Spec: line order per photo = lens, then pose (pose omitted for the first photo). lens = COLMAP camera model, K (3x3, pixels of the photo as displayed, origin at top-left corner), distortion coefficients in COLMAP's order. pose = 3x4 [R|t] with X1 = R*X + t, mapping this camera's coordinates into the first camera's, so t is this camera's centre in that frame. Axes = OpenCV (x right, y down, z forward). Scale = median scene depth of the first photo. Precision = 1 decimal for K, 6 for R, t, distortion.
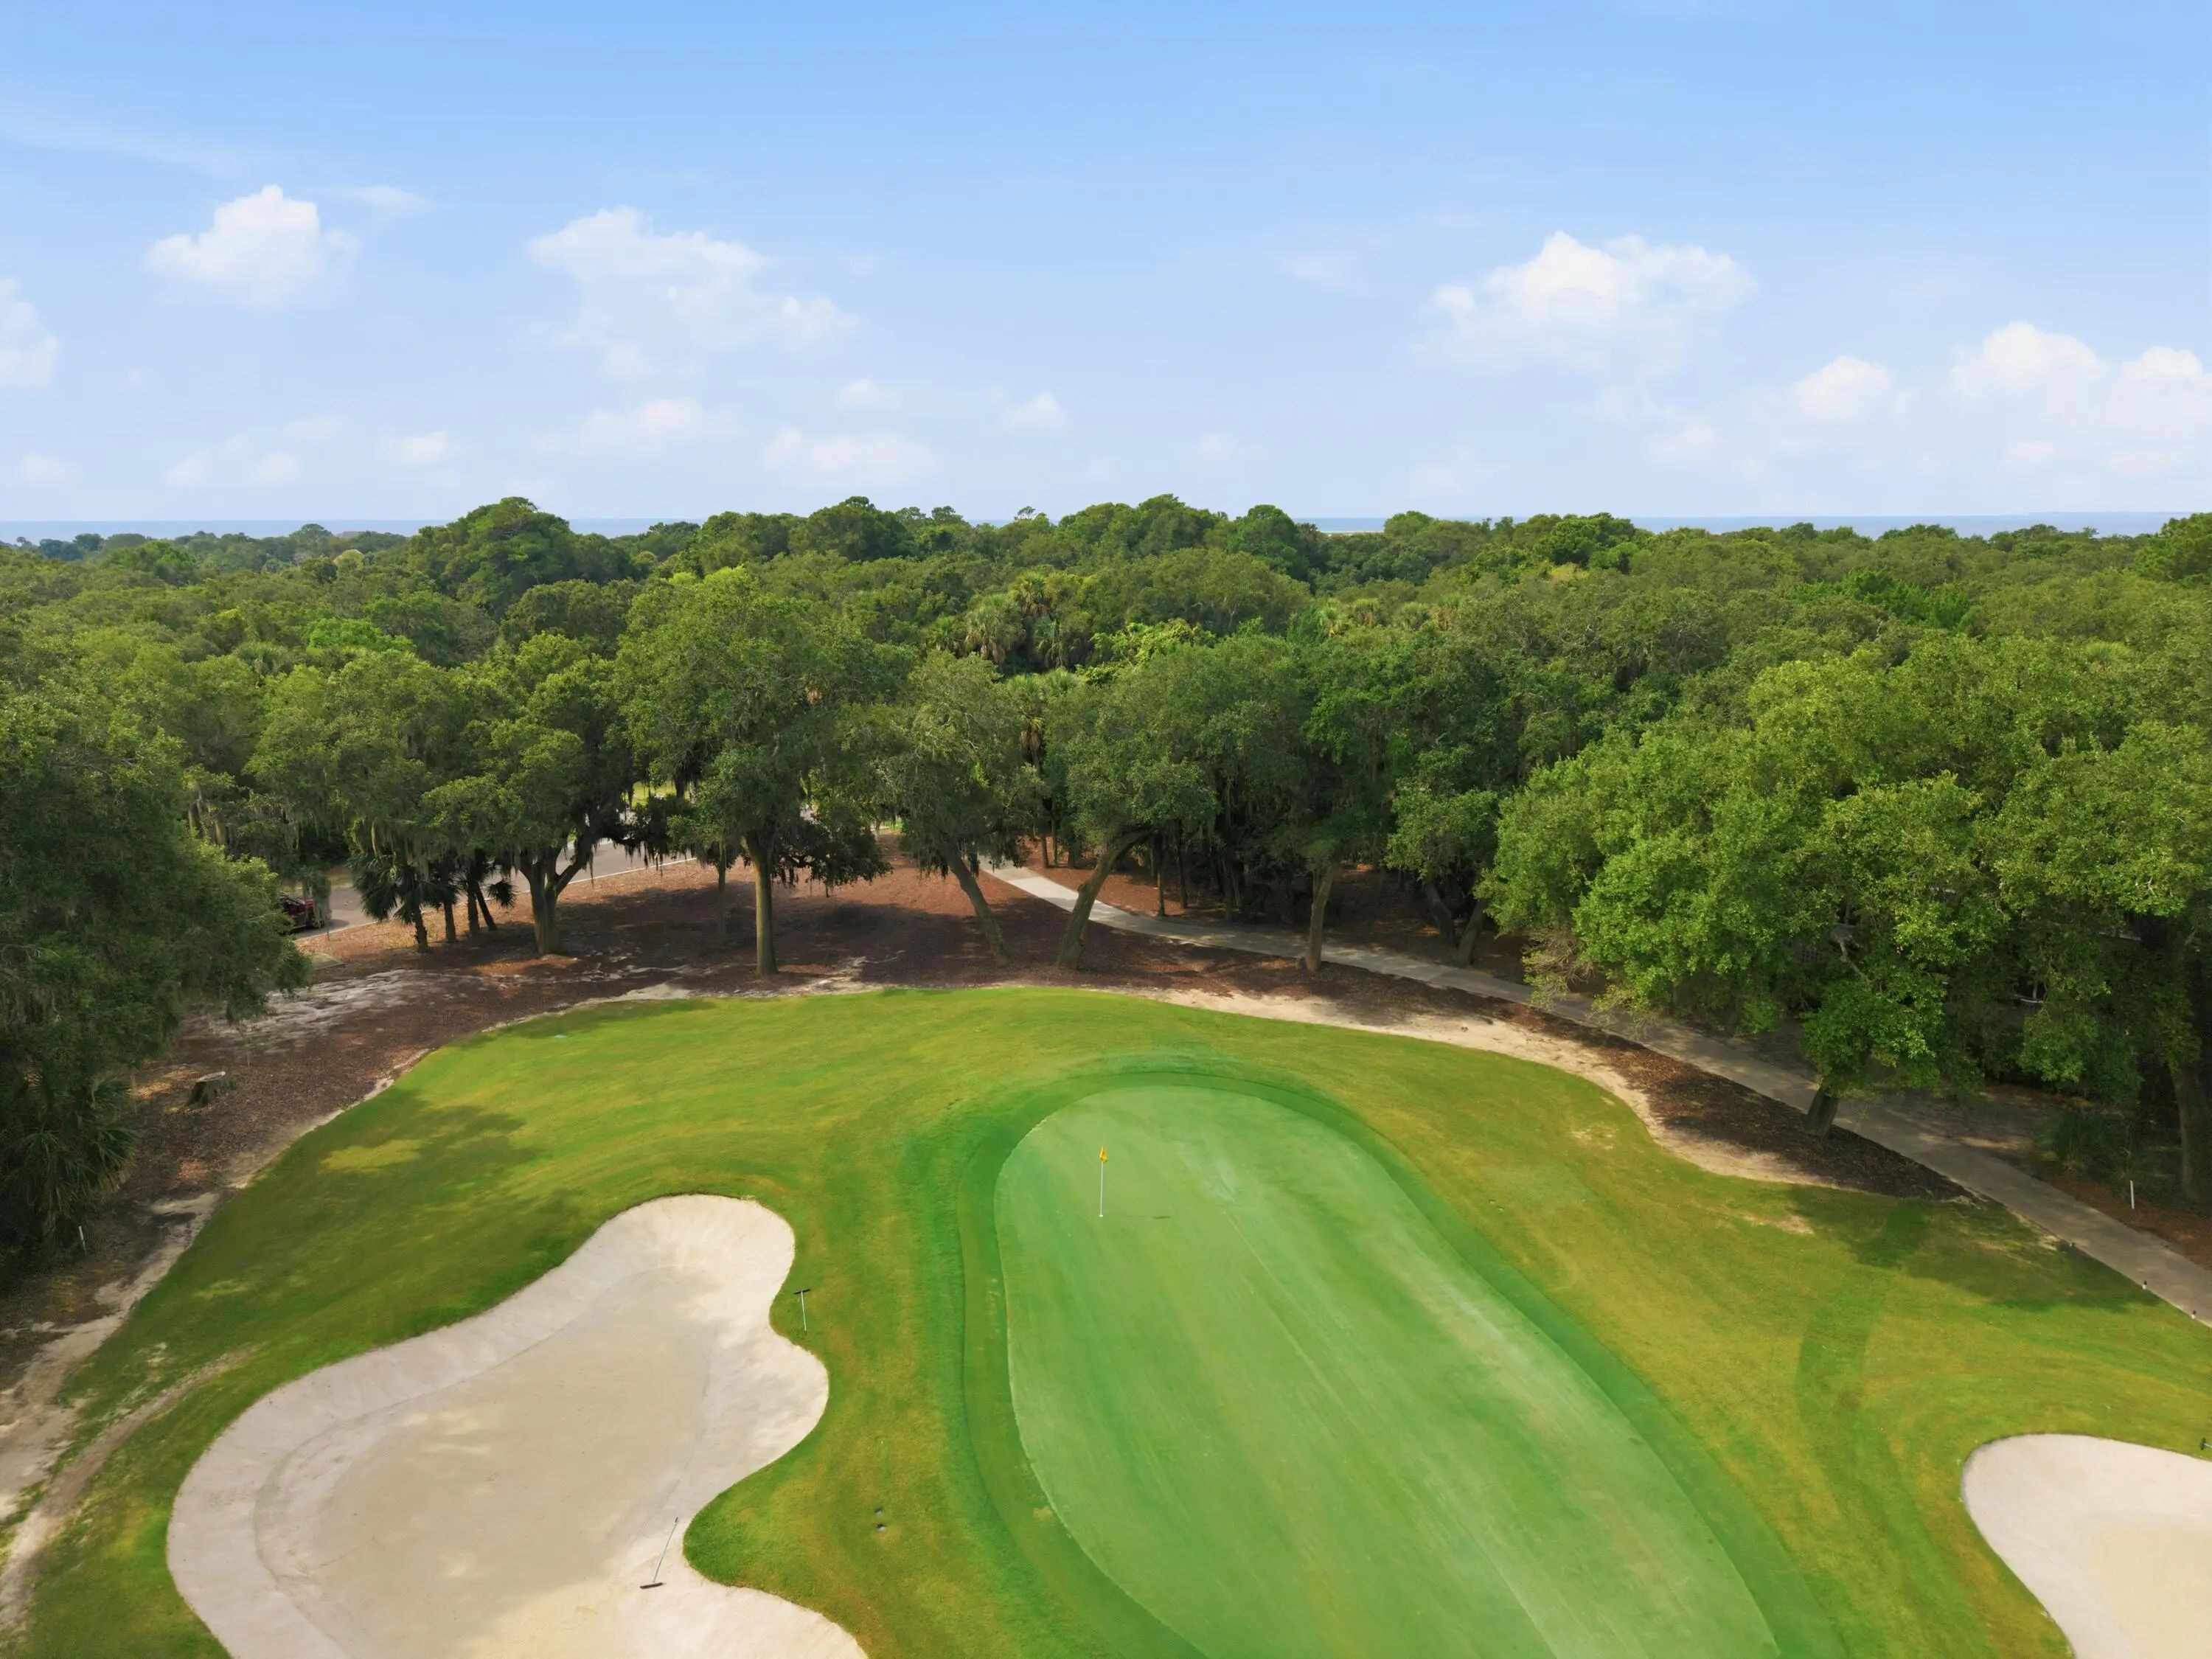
lens RADIAL K [[1476.9, 0, 1103.3], [0, 1476.9, 838.7], [0, 0, 1]] dist [0.082907, -0.111868]
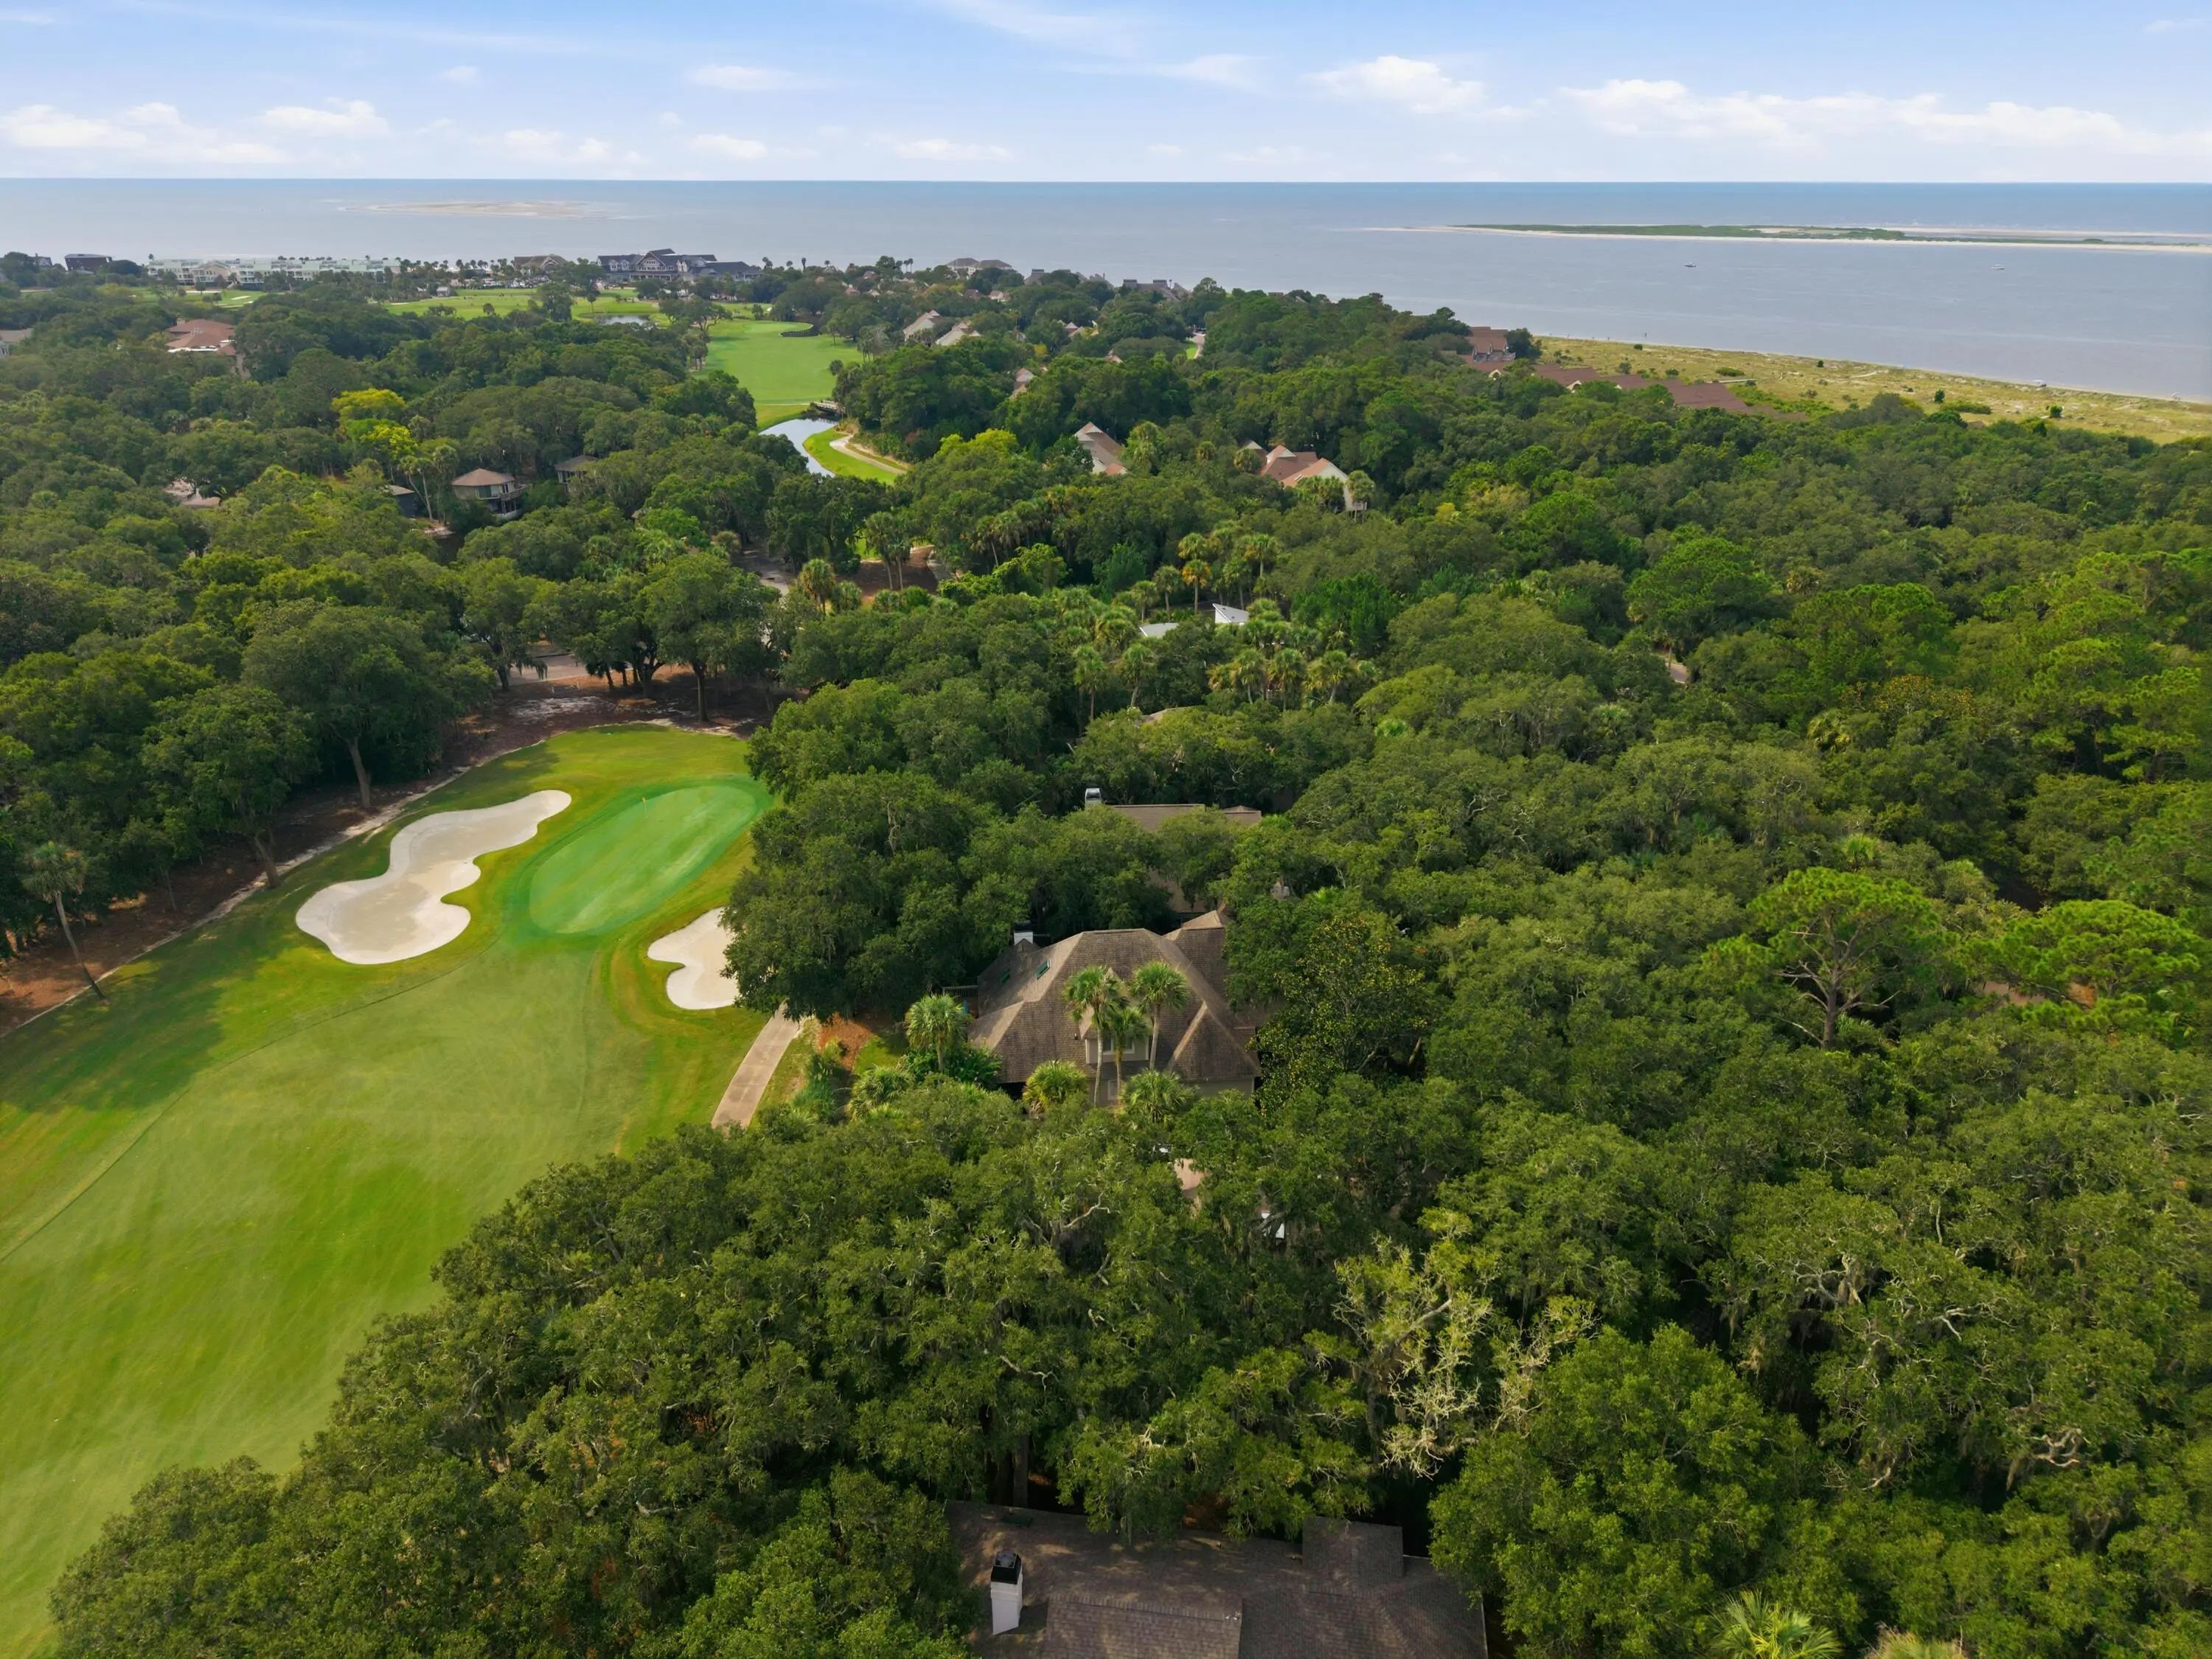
lens RADIAL K [[1495.6, 0, 1106.0], [0, 1495.6, 829.5], [0, 0, 1]] dist [0.024732, -0.008161]
pose [[0.900608, 0.181181, -0.395069, 1.920658], [-0.101100, 0.971366, 0.215005, -0.462951], [0.422711, -0.153694, 0.893137, -1.307214]]
